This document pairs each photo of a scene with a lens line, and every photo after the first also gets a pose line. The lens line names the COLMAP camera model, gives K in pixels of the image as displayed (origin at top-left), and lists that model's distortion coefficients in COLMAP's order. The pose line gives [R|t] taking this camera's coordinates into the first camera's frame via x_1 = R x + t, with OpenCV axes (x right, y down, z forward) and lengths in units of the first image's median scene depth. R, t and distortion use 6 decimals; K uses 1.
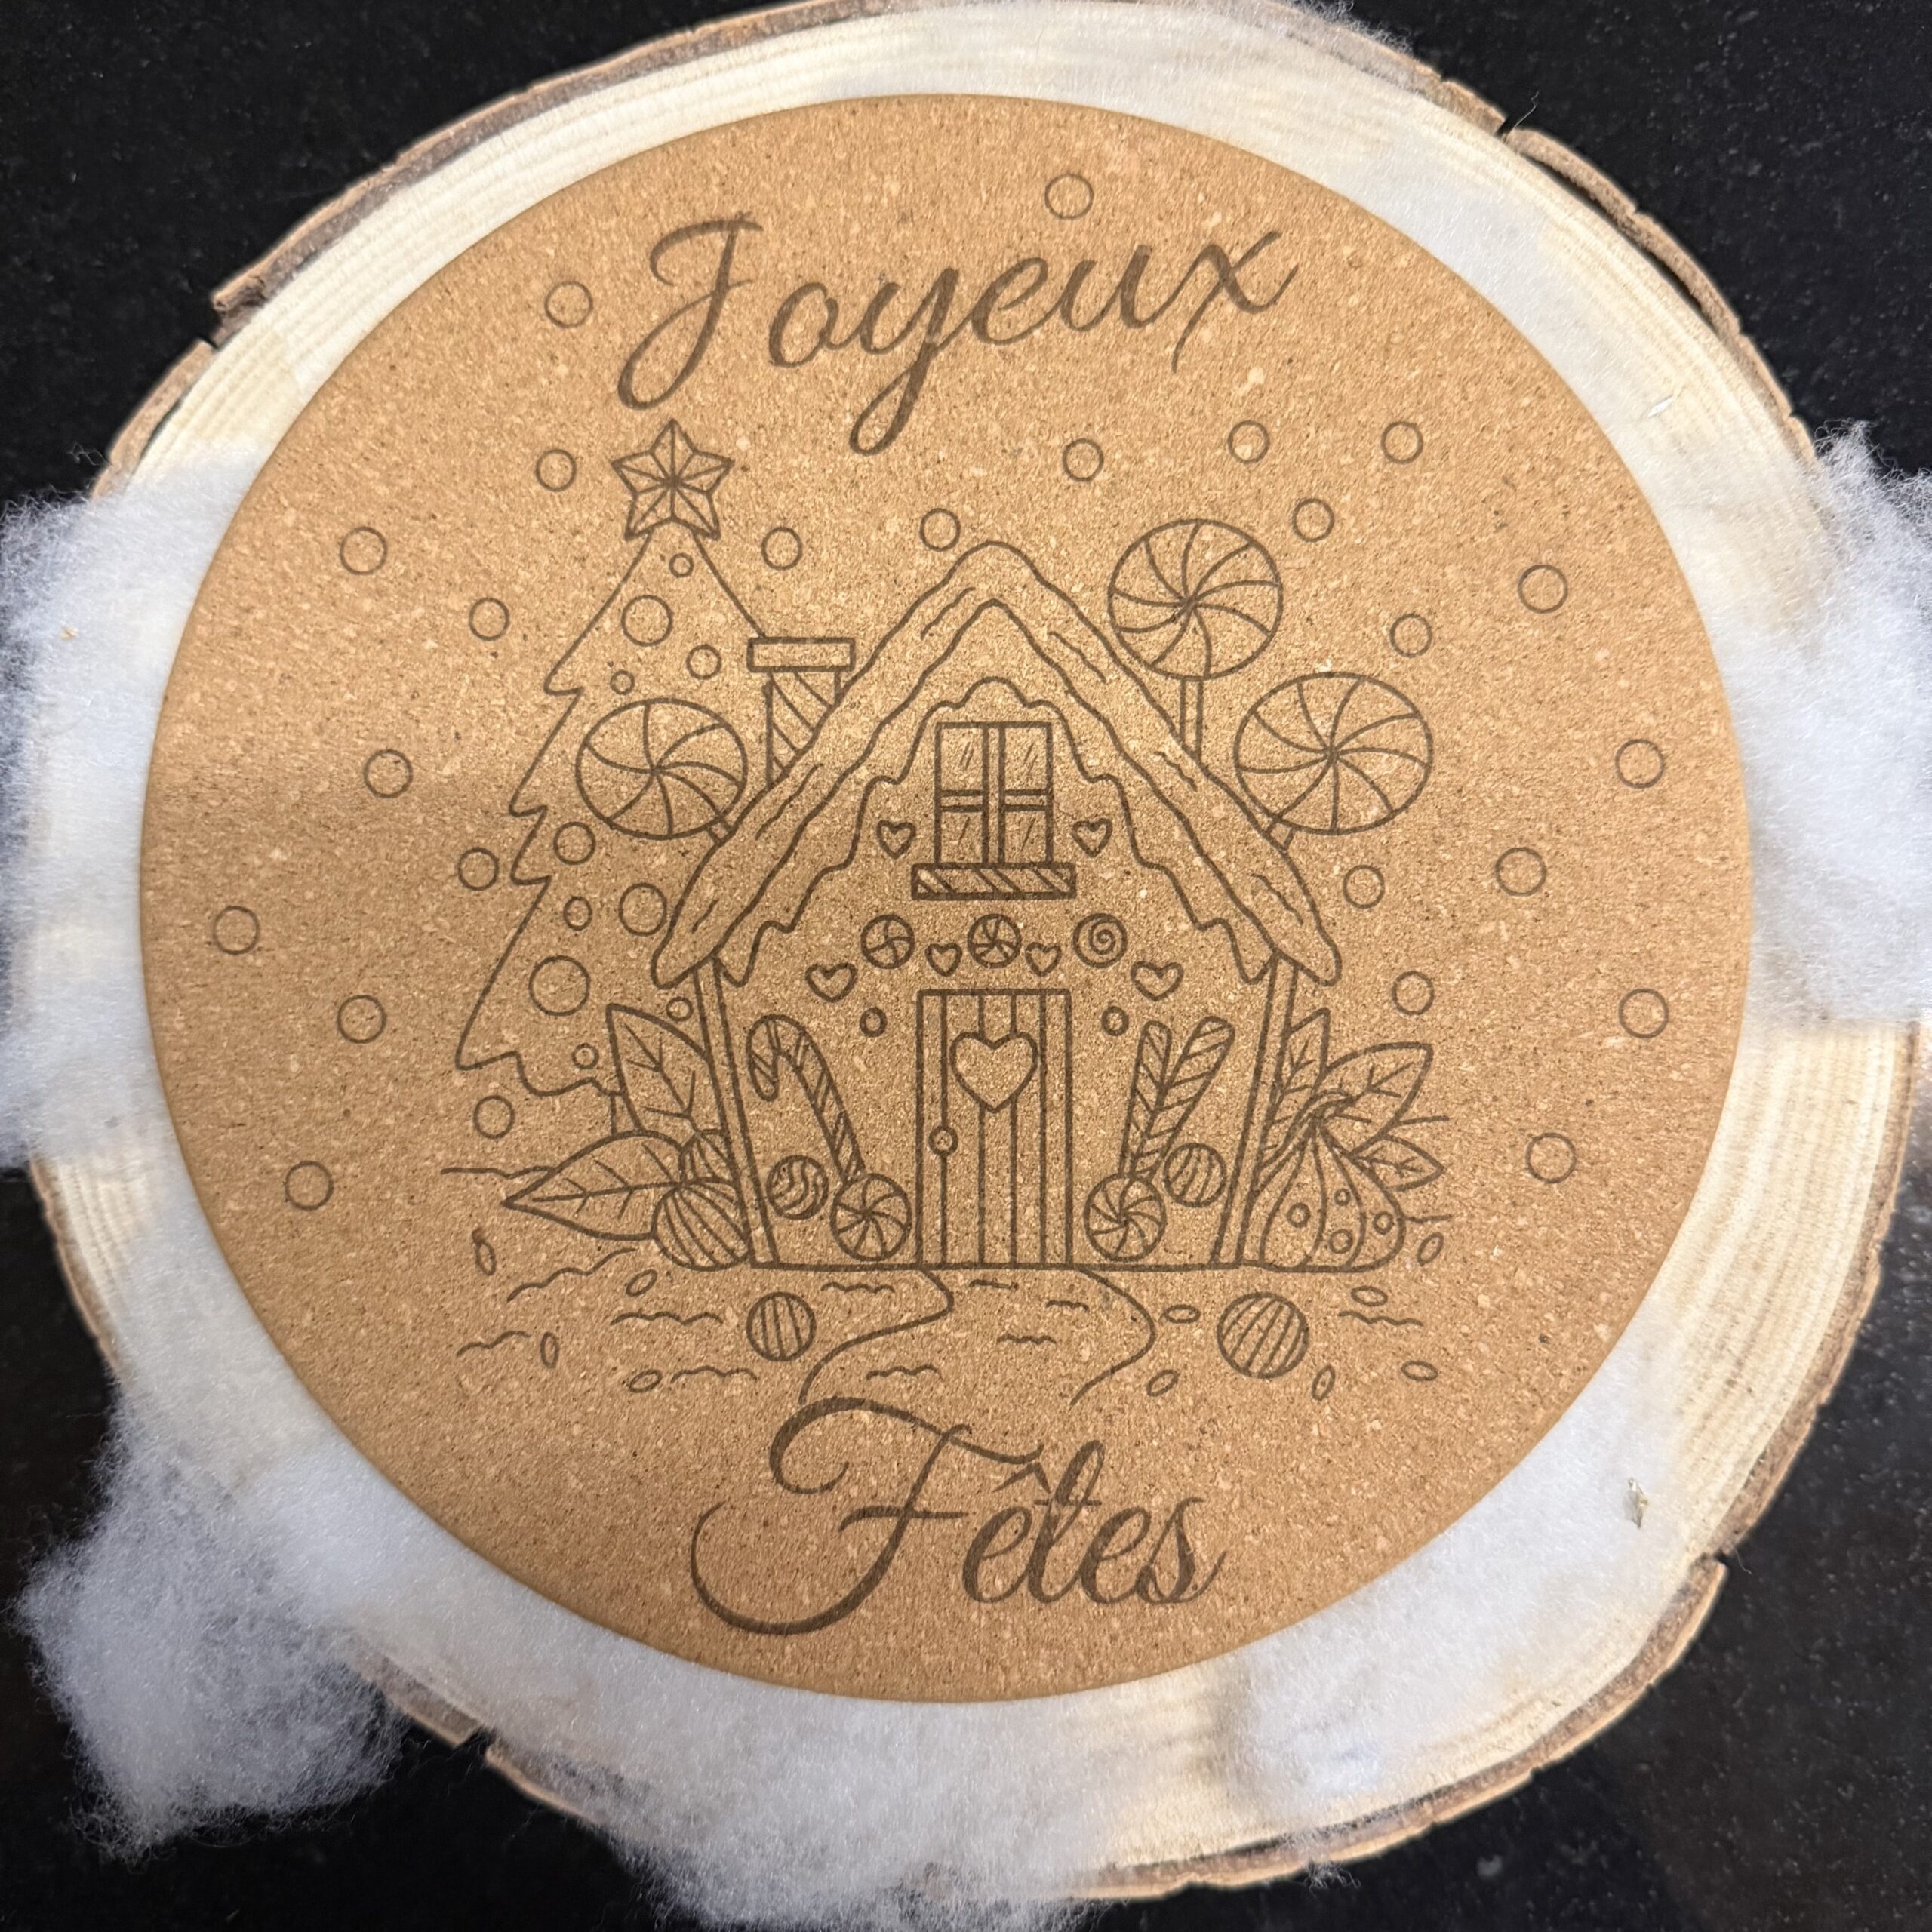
lens RADIAL K [[1881.0, 0, 966.0], [0, 1881.0, 966.0], [0, 0, 1]] dist [-0.064304, 0.006521]
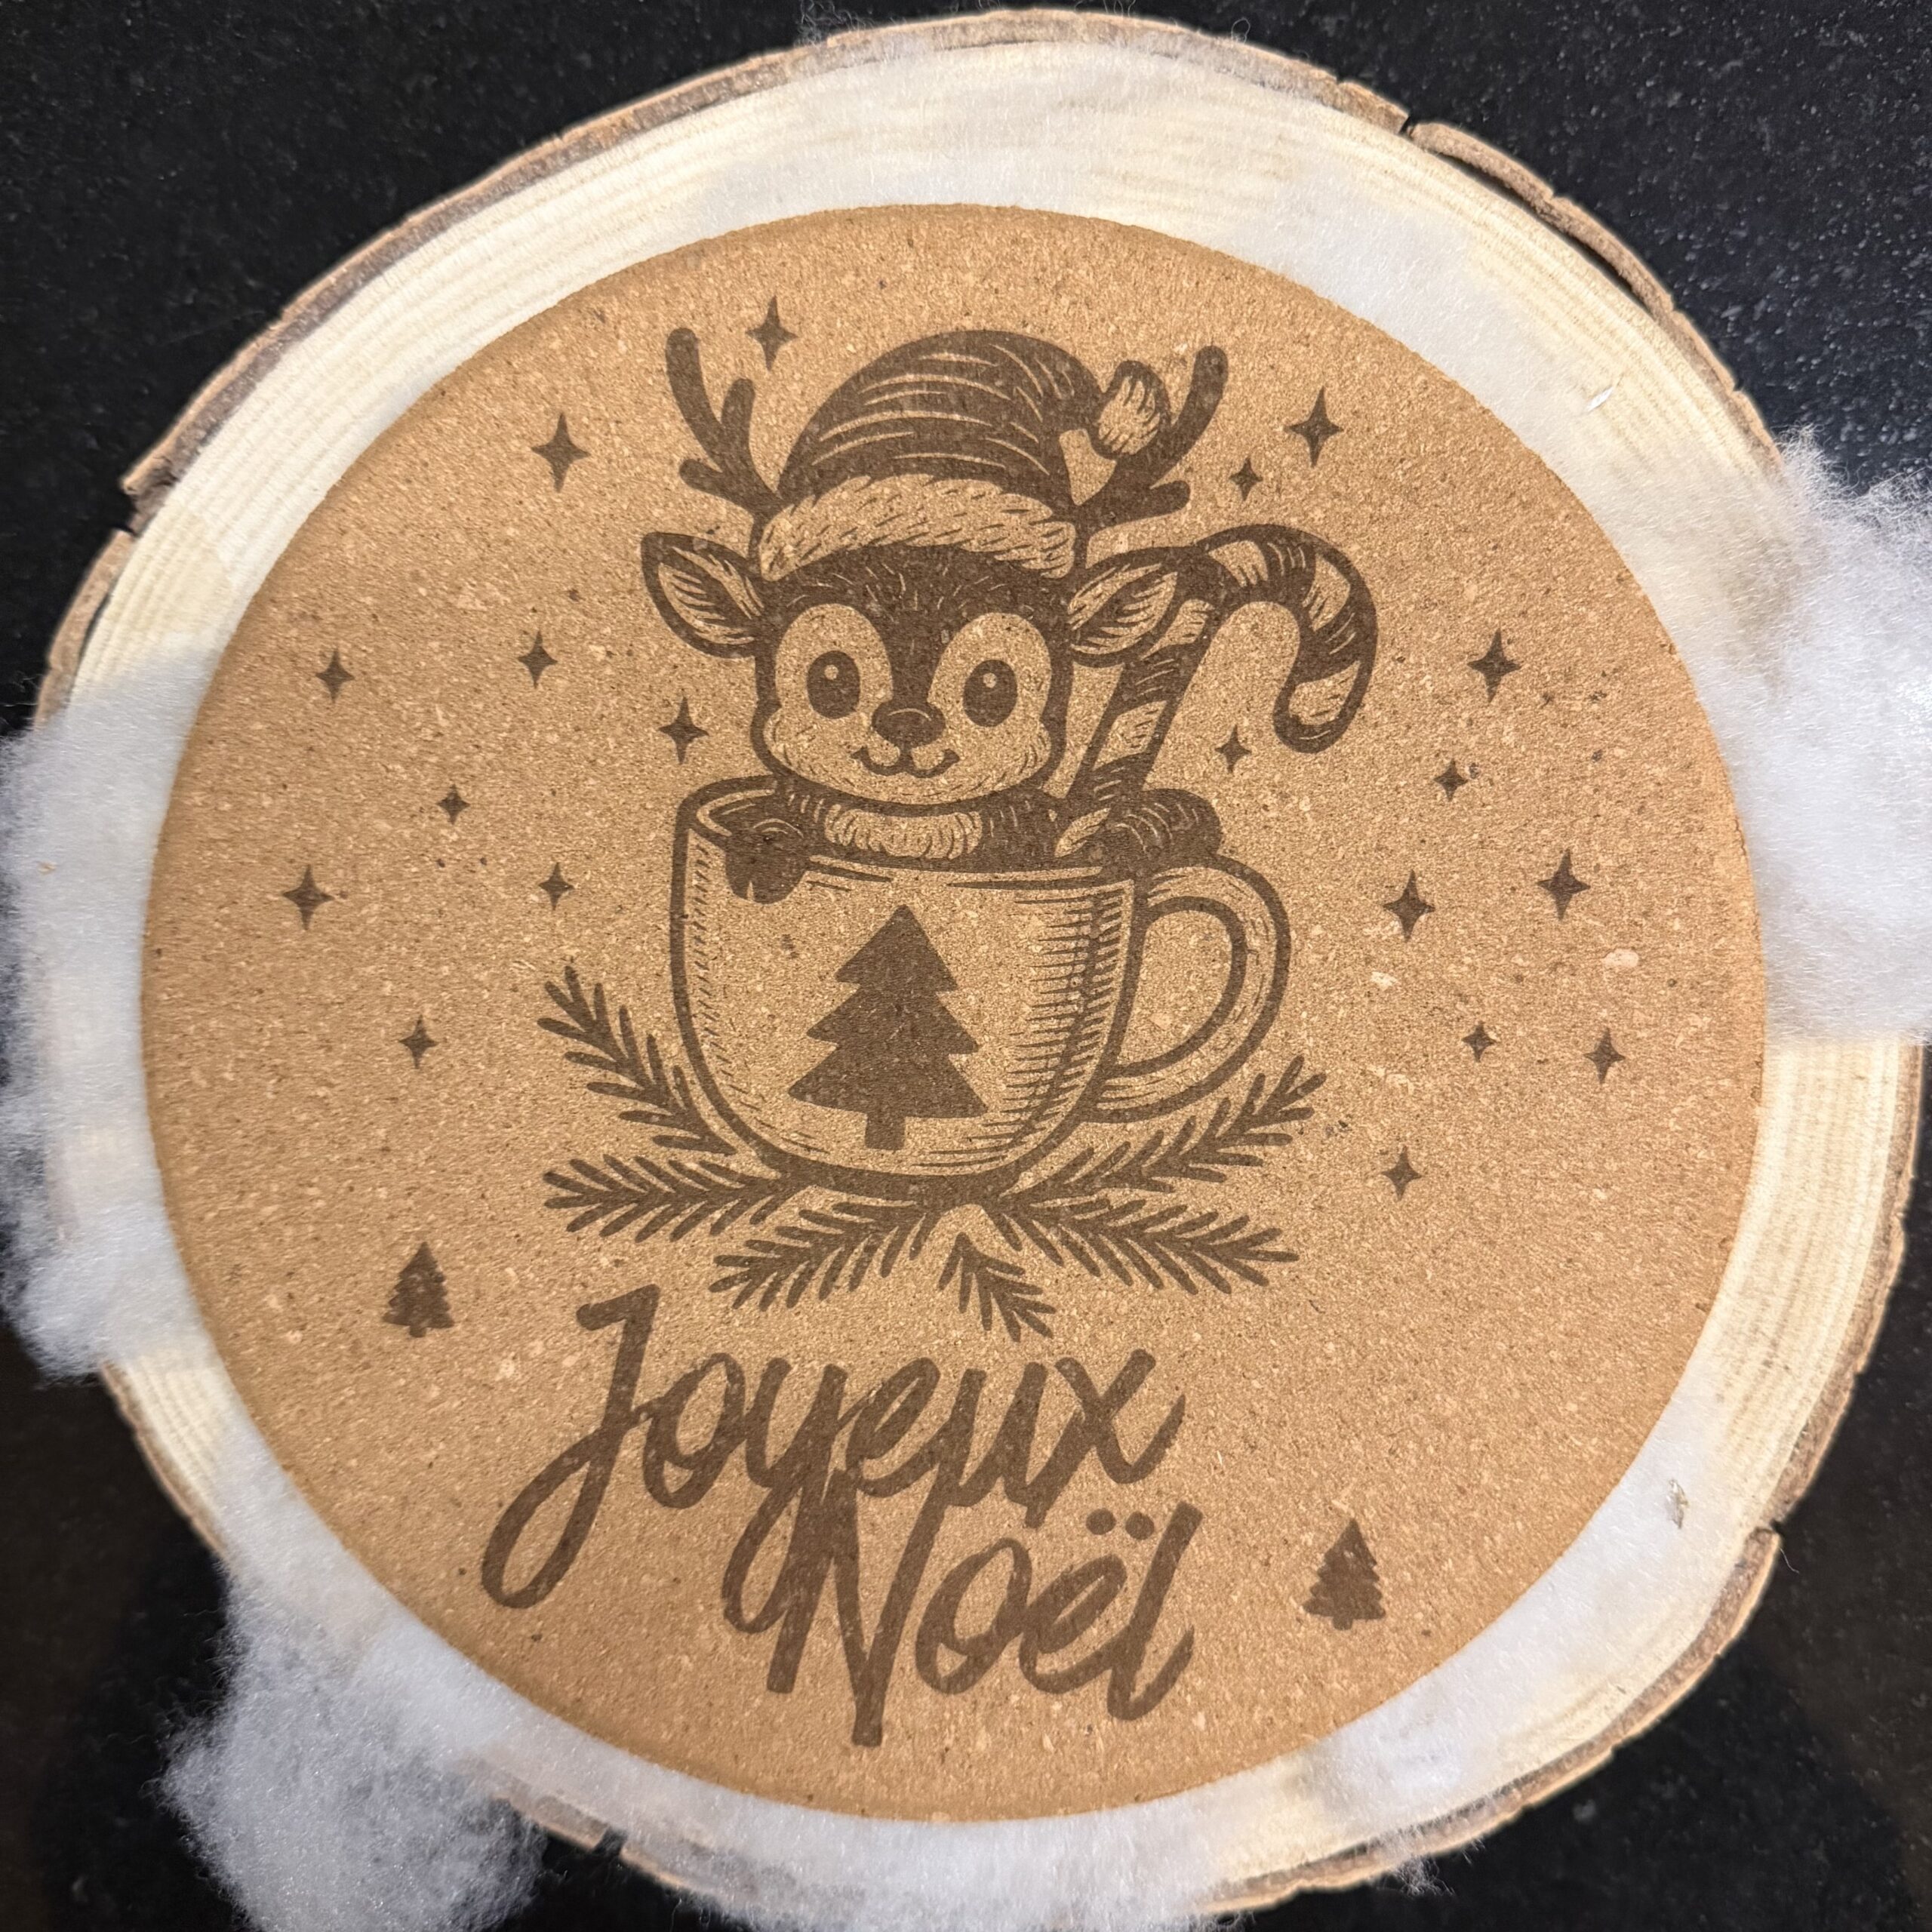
lens RADIAL K [[1881.0, 0, 966.0], [0, 1881.0, 966.0], [0, 0, 1]] dist [-0.064304, 0.006521]
pose [[0.990759, -0.133932, -0.021425, 0.025078], [0.135322, 0.986788, 0.089092, -0.137841], [0.009209, -0.091168, 0.995793, -0.001394]]
